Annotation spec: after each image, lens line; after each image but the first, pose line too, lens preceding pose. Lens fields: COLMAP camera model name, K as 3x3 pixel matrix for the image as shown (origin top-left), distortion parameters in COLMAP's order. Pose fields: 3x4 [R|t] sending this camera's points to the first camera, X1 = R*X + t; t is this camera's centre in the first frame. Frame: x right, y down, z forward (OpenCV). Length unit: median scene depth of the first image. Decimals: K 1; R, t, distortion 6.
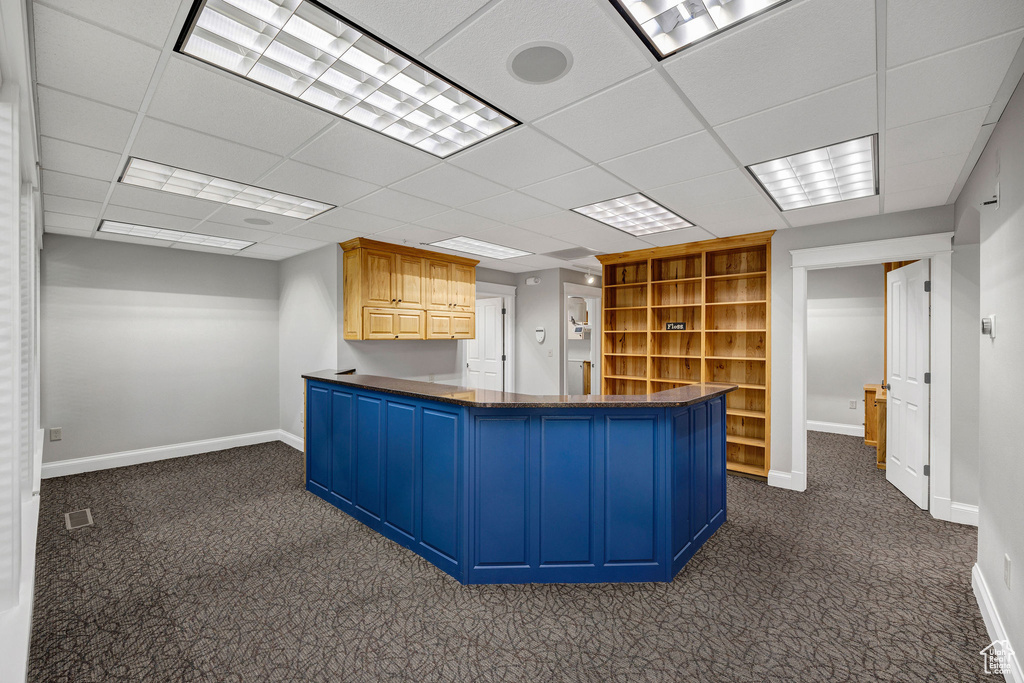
lens RADIAL K [[418.5, 0, 531.5], [0, 418.5, 336.1], [0, 0, 1]] dist [0.002153, -0.000442]
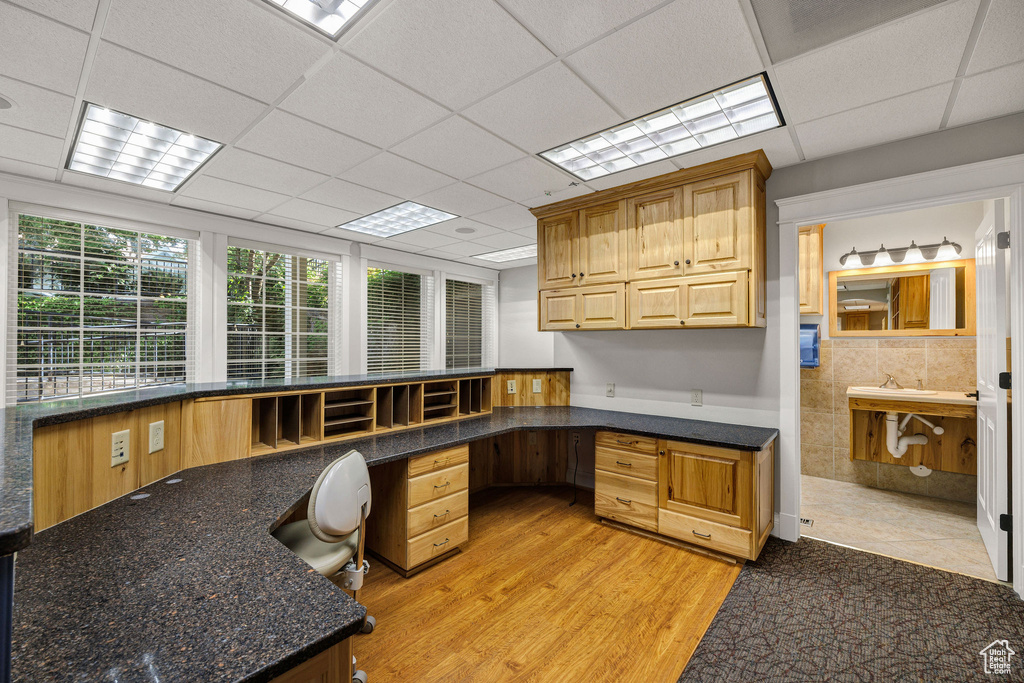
lens RADIAL K [[418.5, 0, 501.7], [0, 418.5, 340.6], [0, 0, 1]] dist [0.002153, -0.000442]
pose [[-0.011723, -0.009346, -0.999888, 0.662971], [0.001423, 0.999955, -0.009363, 0.056108], [0.999930, -0.001533, -0.011709, 1.466495]]
